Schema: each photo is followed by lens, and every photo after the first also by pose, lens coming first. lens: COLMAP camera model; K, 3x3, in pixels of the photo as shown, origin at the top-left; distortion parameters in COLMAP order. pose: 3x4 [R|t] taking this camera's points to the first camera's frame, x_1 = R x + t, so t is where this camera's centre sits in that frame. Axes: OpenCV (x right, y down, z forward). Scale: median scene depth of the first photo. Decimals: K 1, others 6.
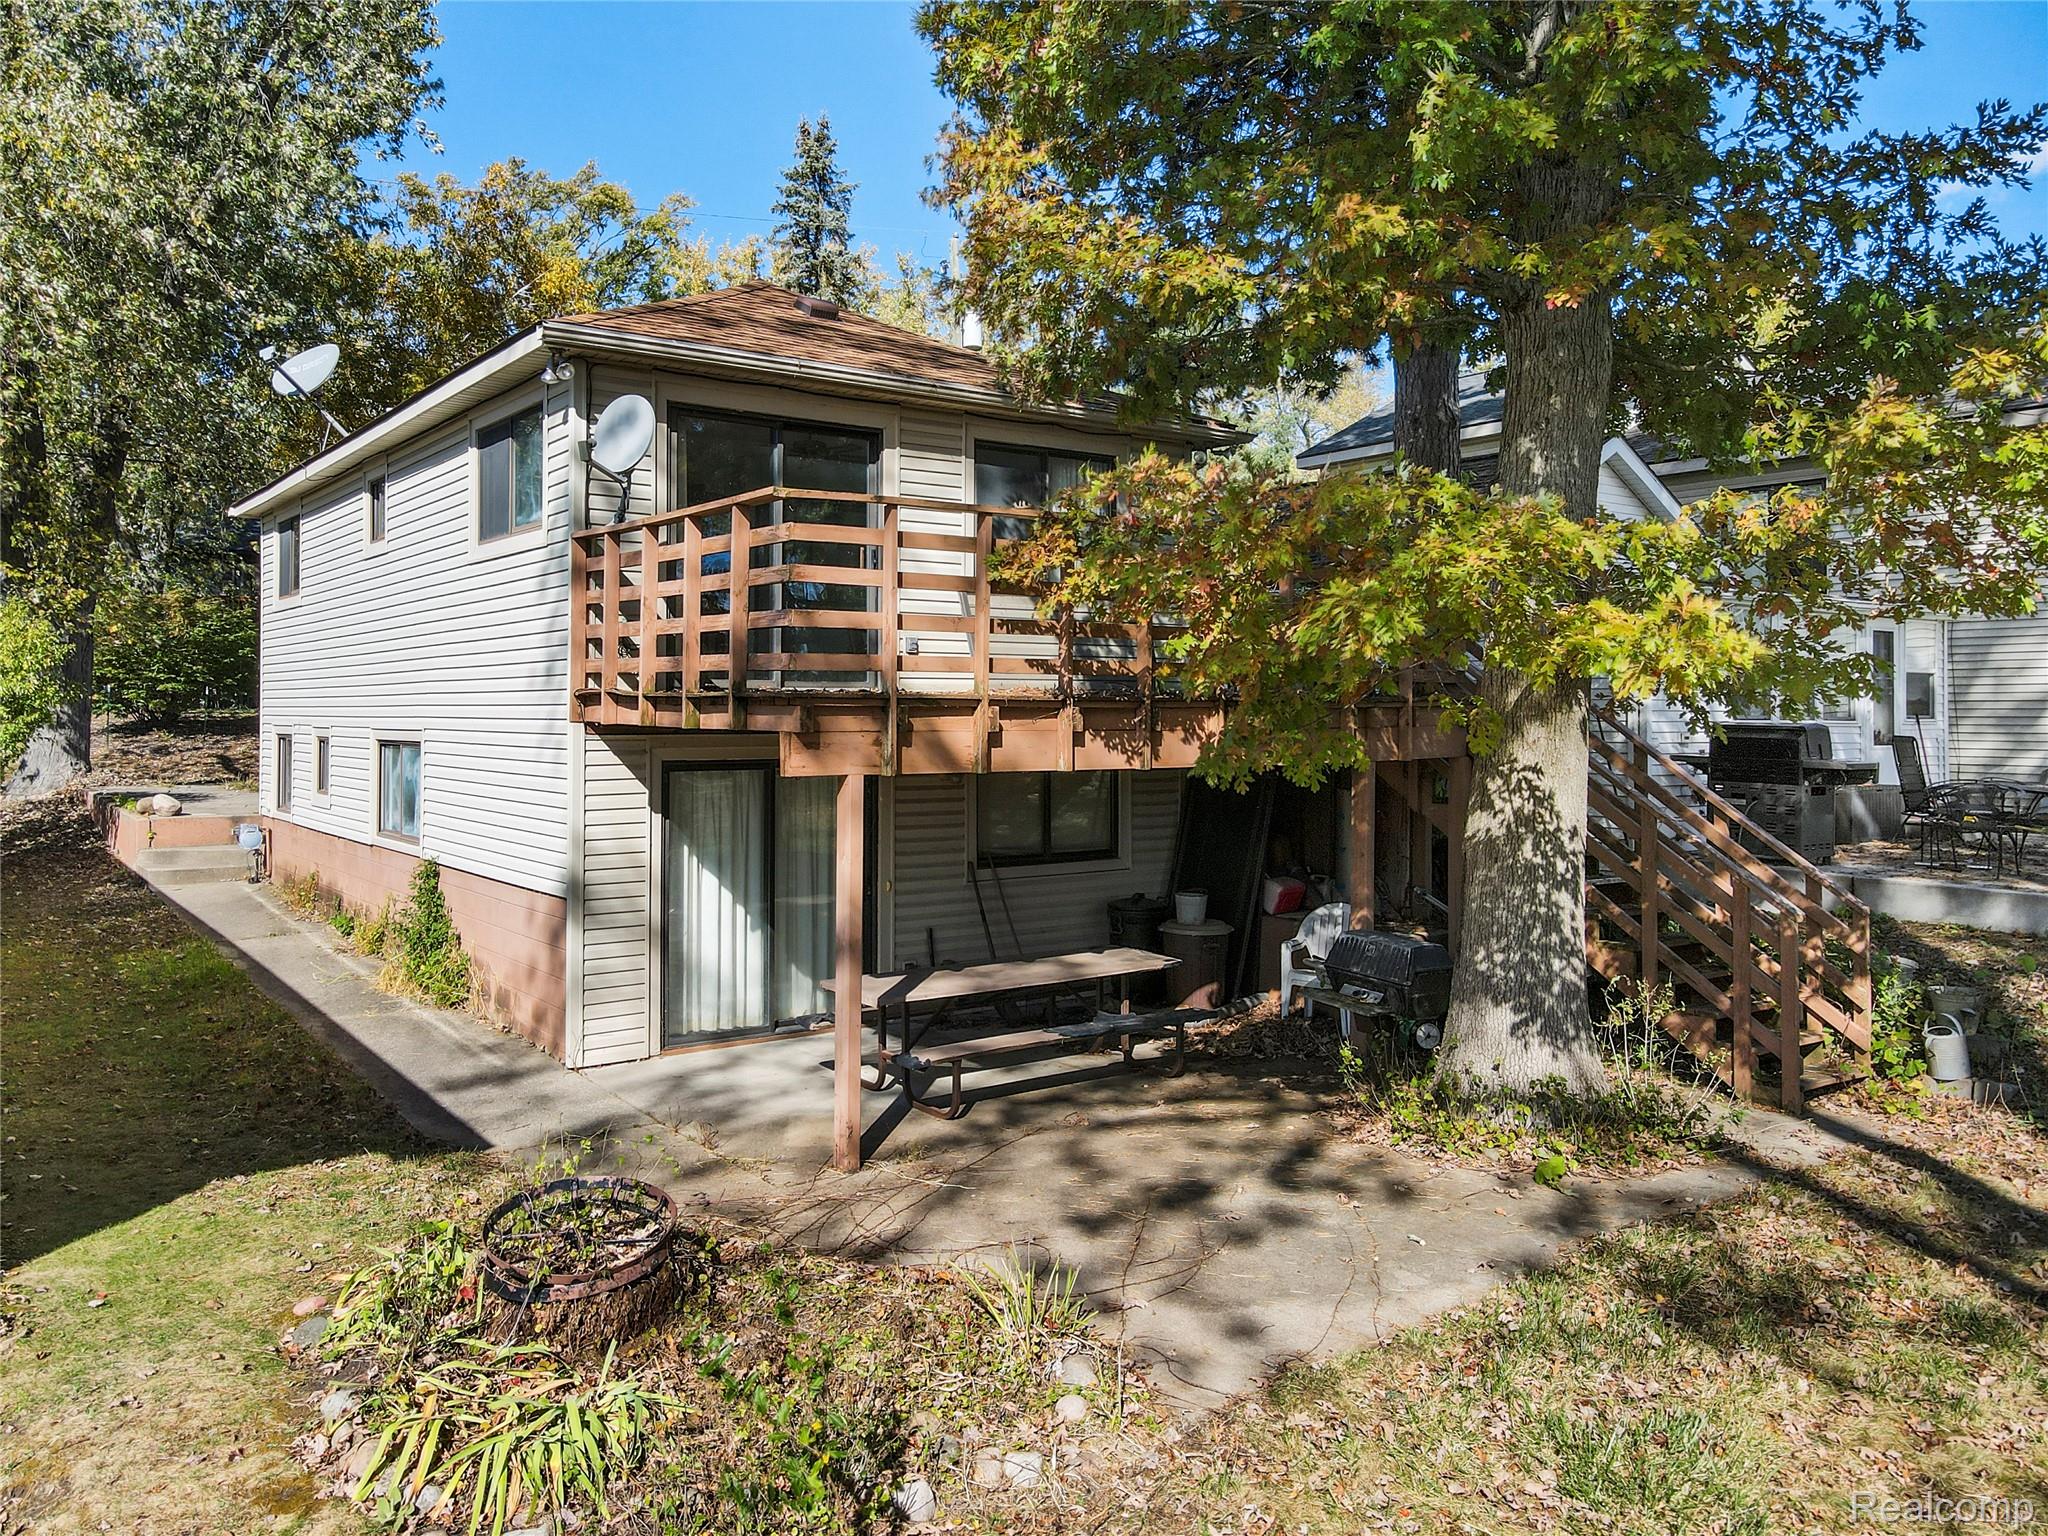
lens RADIAL K [[1552.9, 0, 1029.2], [0, 1552.9, 770.2], [0, 0, 1]] dist [0.003753, 0.031439]
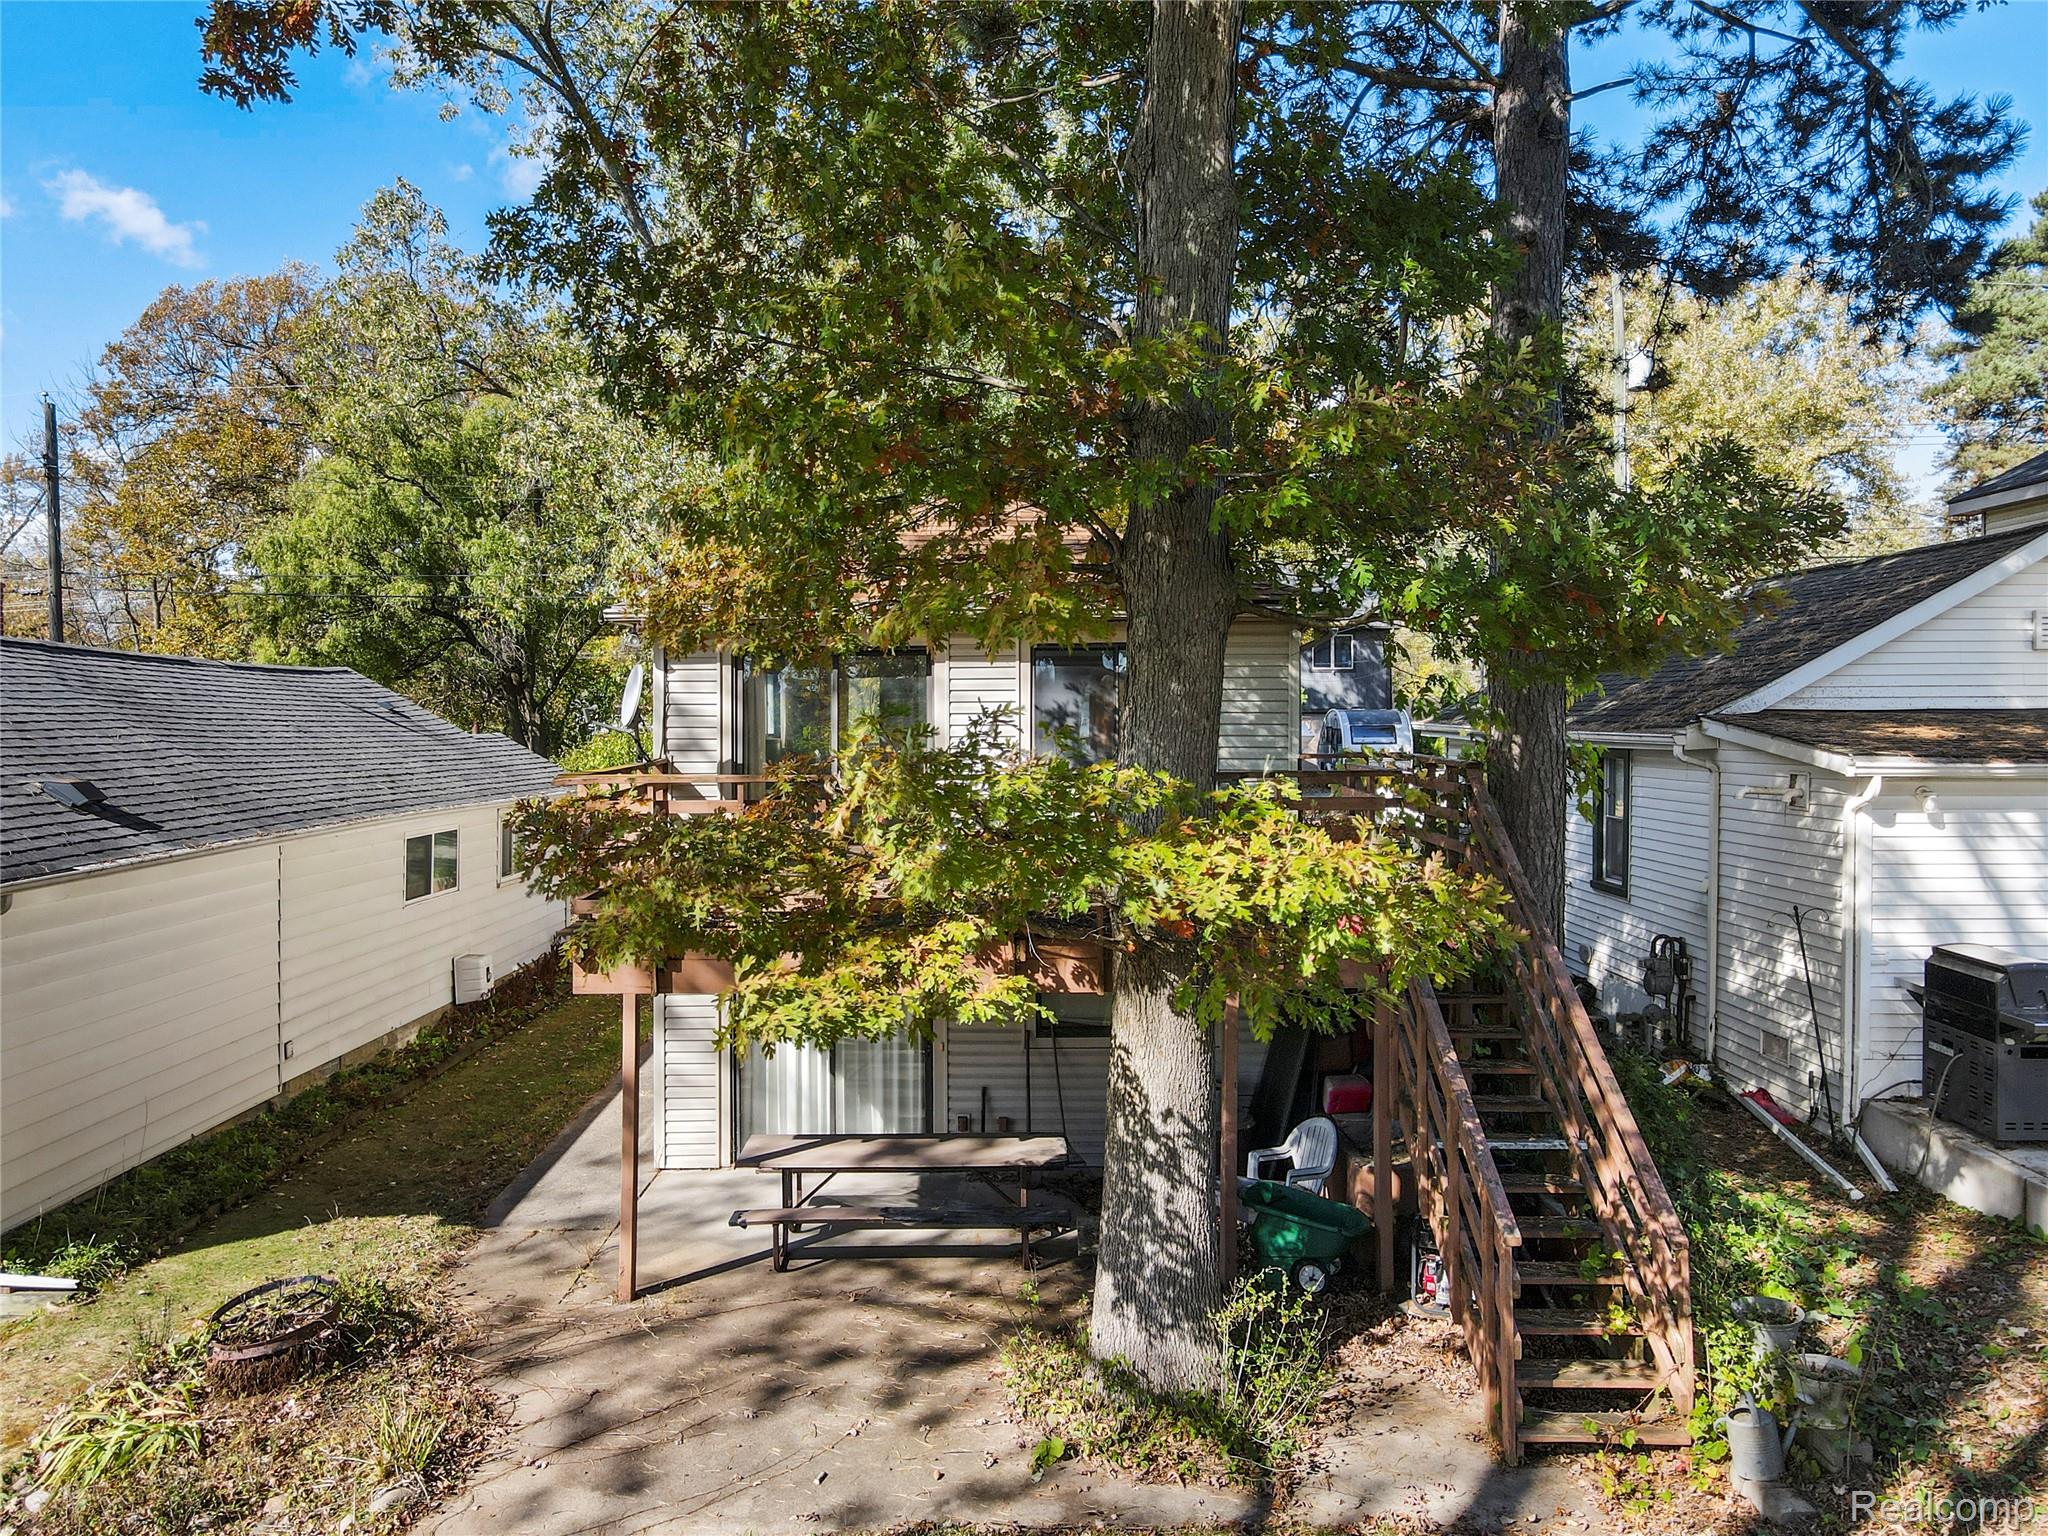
lens RADIAL K [[1552.9, 0, 1024.3], [0, 1552.9, 756.1], [0, 0, 1]] dist [0.003753, 0.031439]
pose [[0.805799, 0.010341, -0.592098, 0.855593], [-0.014380, 0.999894, -0.002108, -0.183141], [0.592014, 0.010213, 0.805863, 0.155475]]
